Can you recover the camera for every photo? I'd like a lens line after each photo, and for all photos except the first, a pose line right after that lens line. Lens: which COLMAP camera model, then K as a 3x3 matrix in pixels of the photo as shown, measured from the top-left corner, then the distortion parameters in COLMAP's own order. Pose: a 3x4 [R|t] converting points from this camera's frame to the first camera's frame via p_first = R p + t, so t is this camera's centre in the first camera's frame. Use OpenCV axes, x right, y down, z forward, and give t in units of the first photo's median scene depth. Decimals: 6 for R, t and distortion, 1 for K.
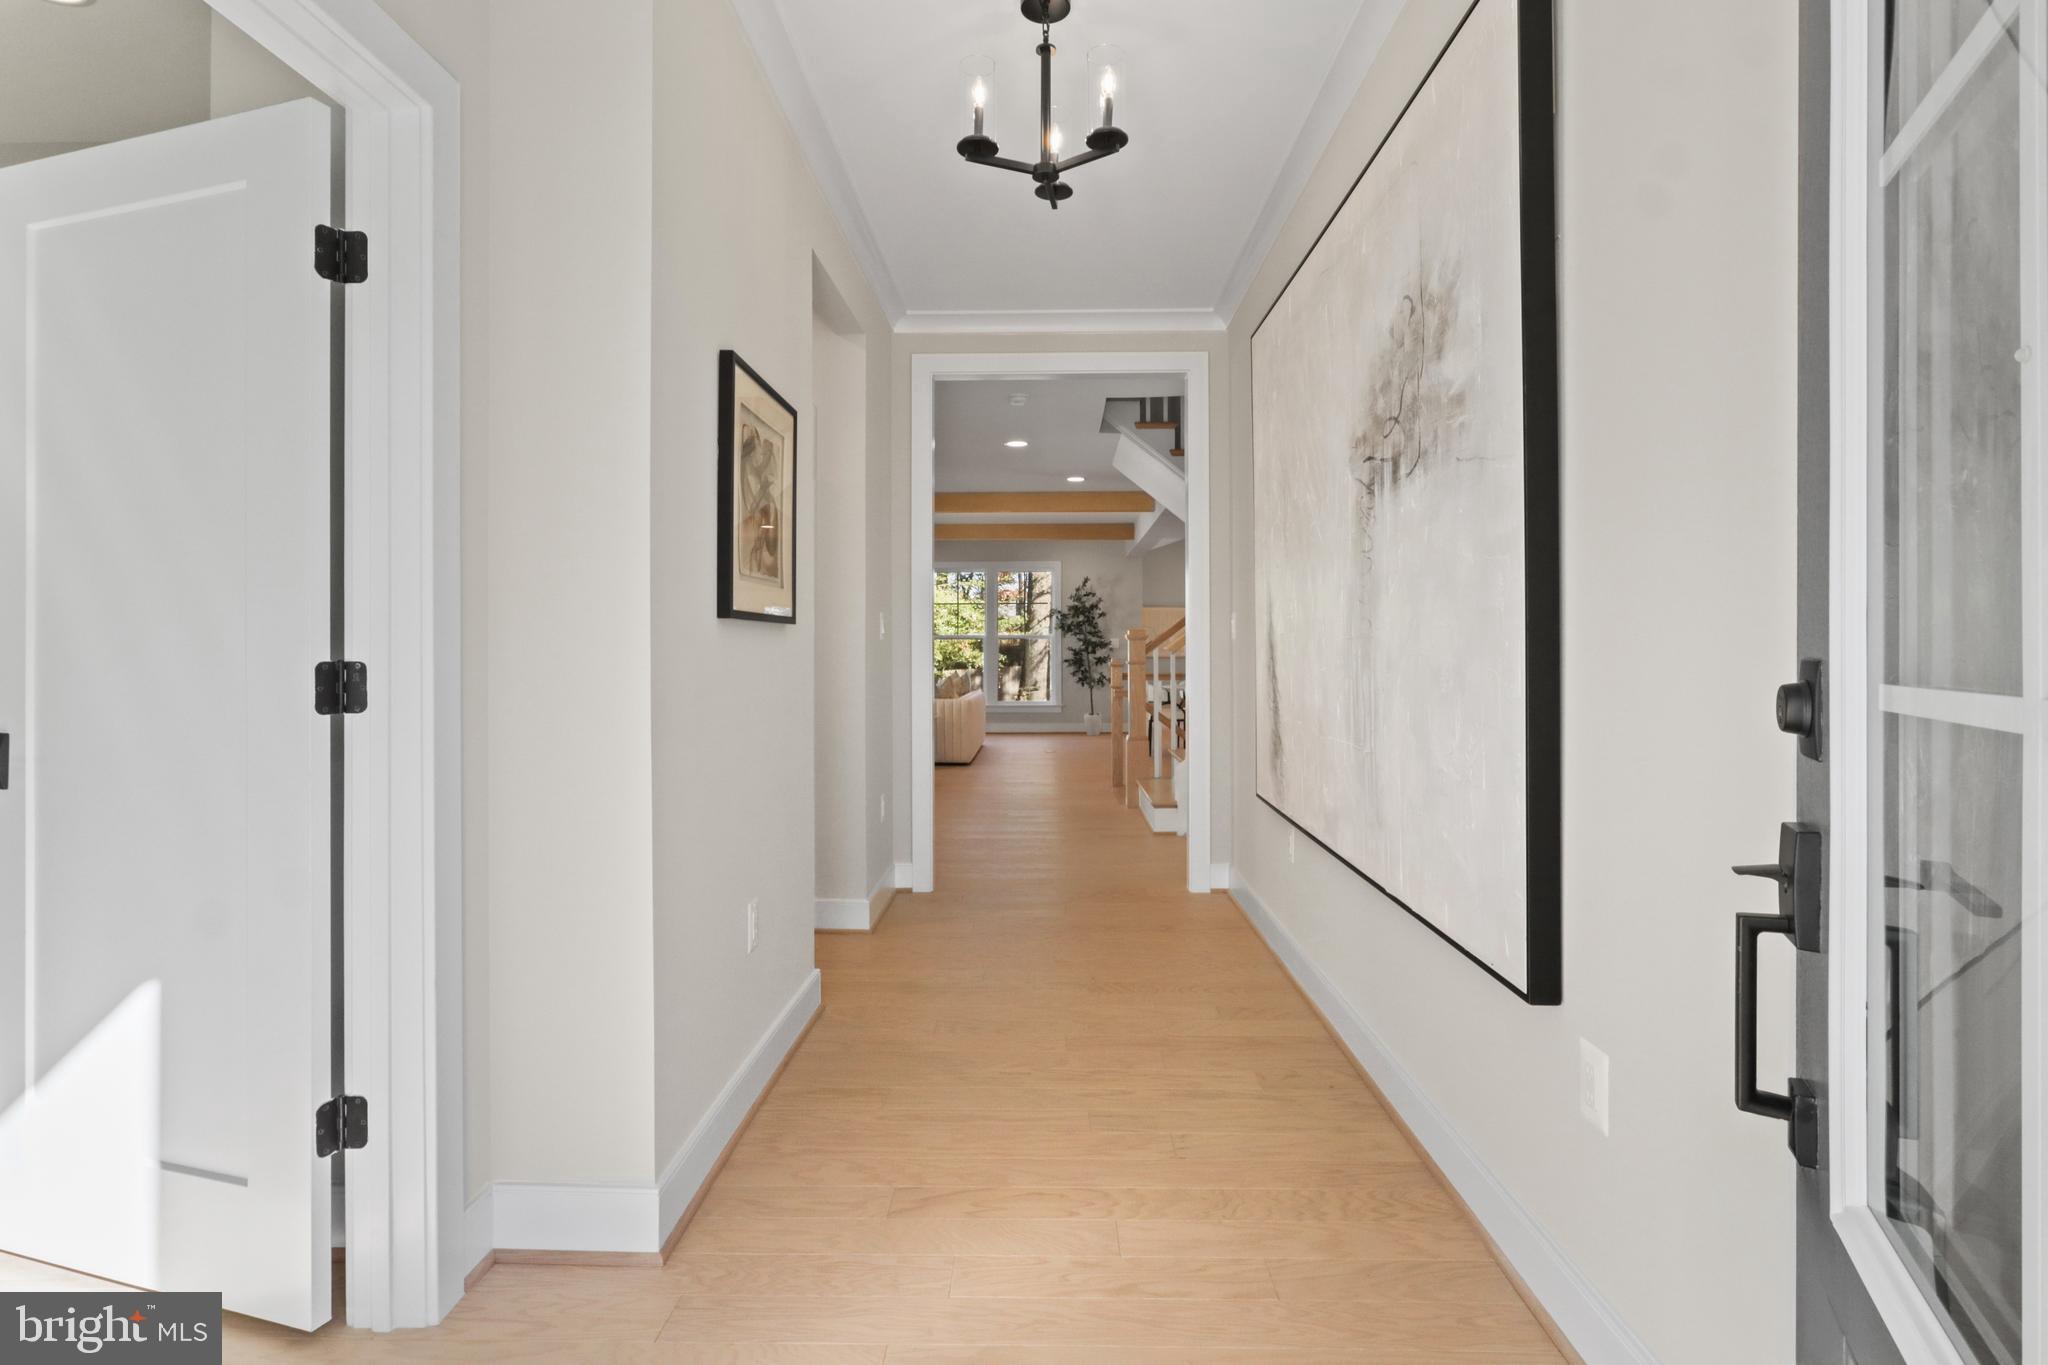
lens RADIAL K [[1027.0, 0, 1028.8], [0, 1027.0, 661.9], [0, 0, 1]] dist [-0.011112, 0.006364]
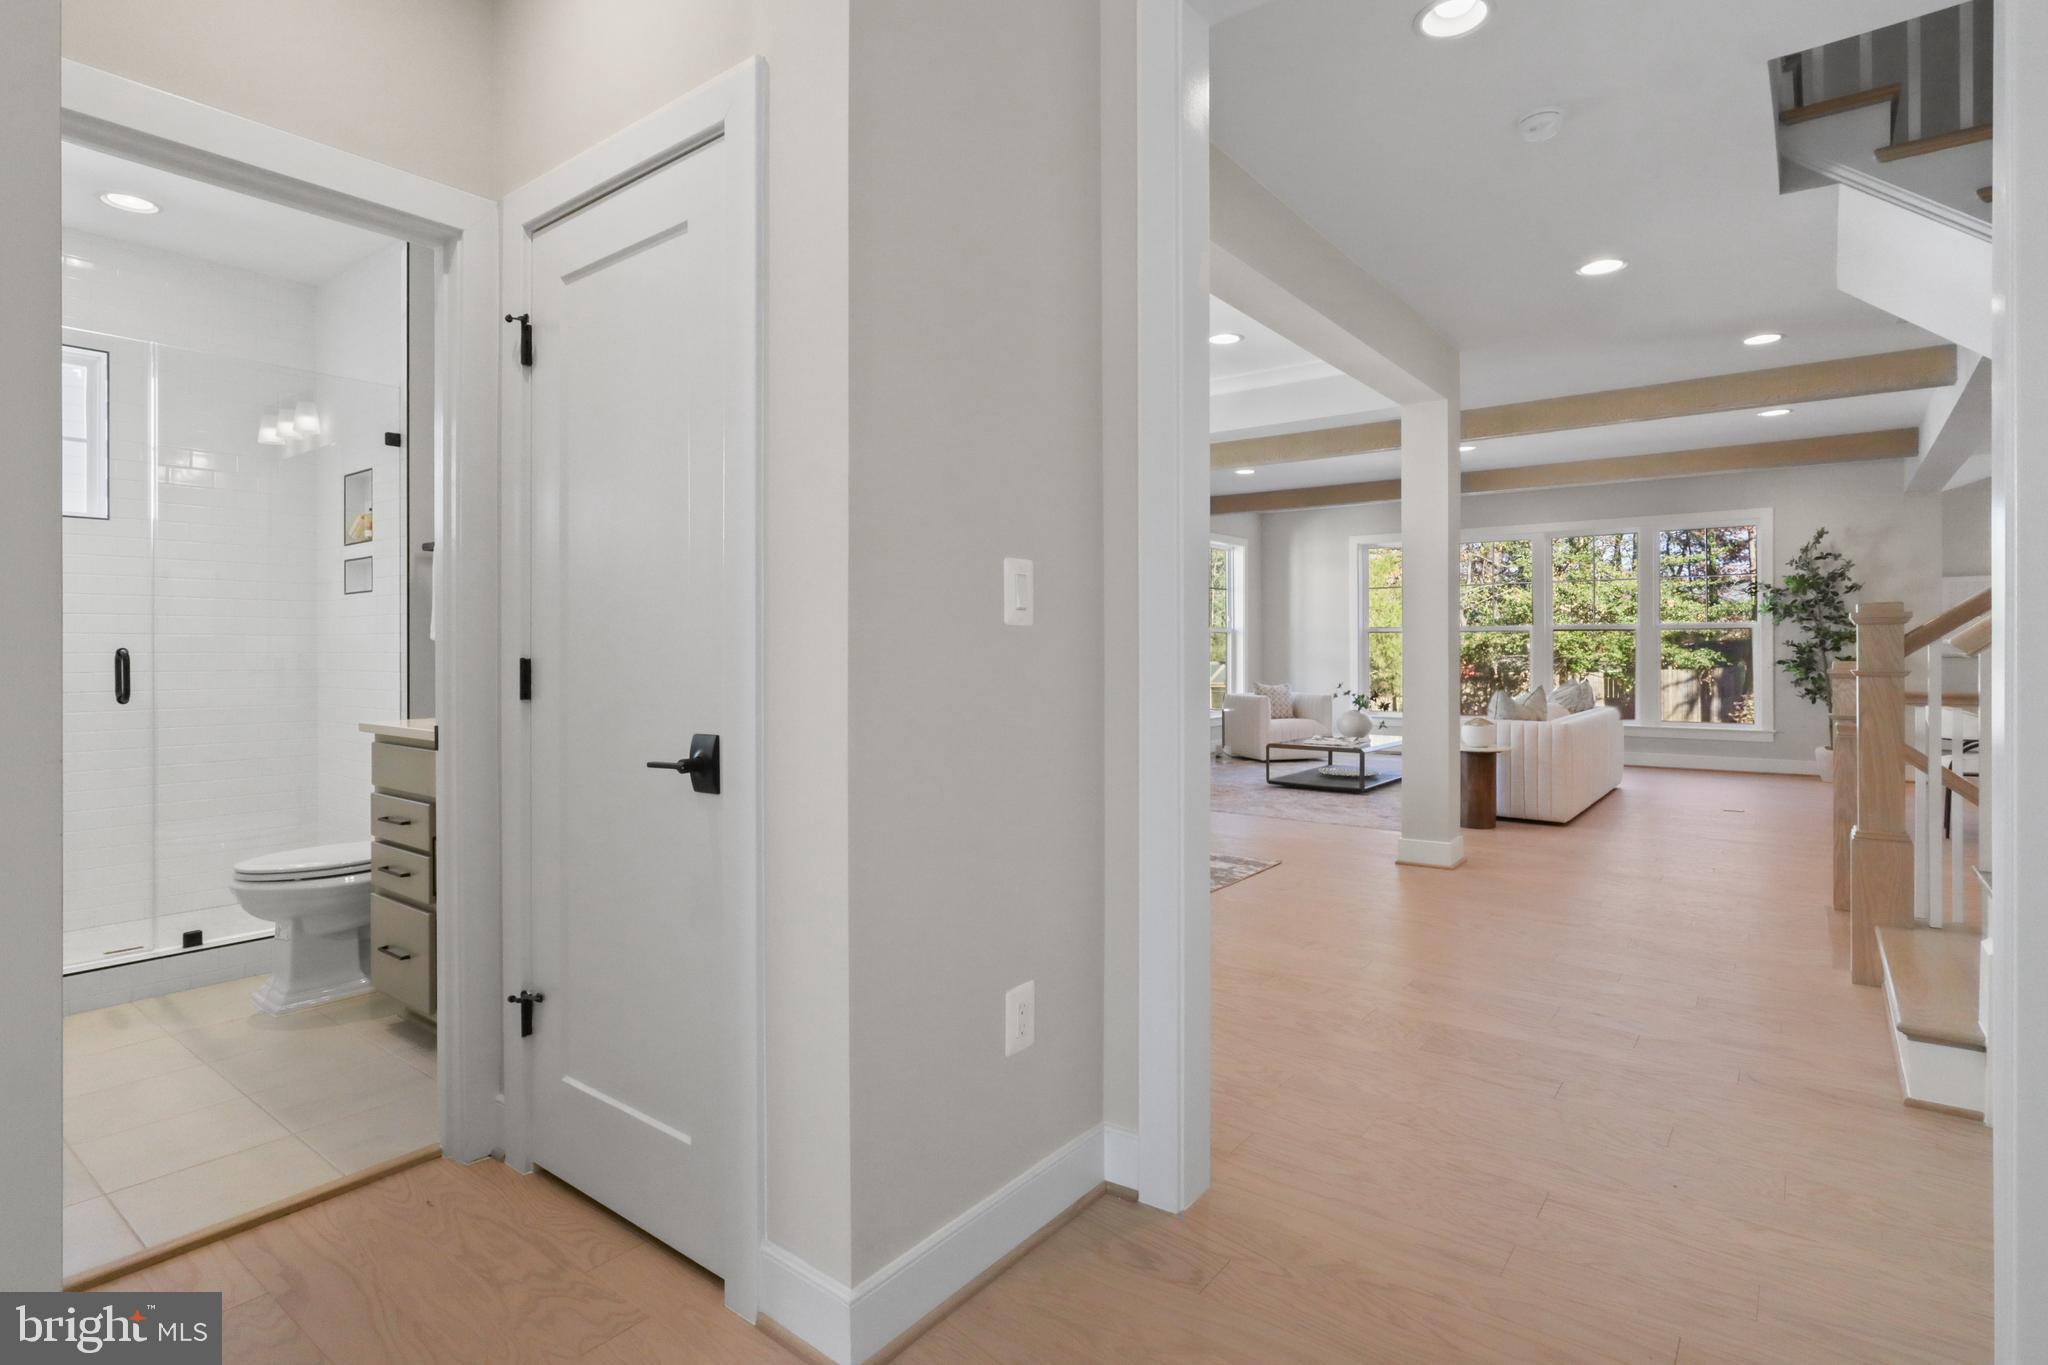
lens RADIAL K [[1027.0, 0, 1020.7], [0, 1027.0, 652.7], [0, 0, 1]] dist [-0.011112, 0.006364]
pose [[0.802832, 0.005063, -0.596184, 0.035959], [-0.007114, 0.999974, -0.001088, -0.003017], [0.596163, 0.005114, 0.802847, 0.209926]]
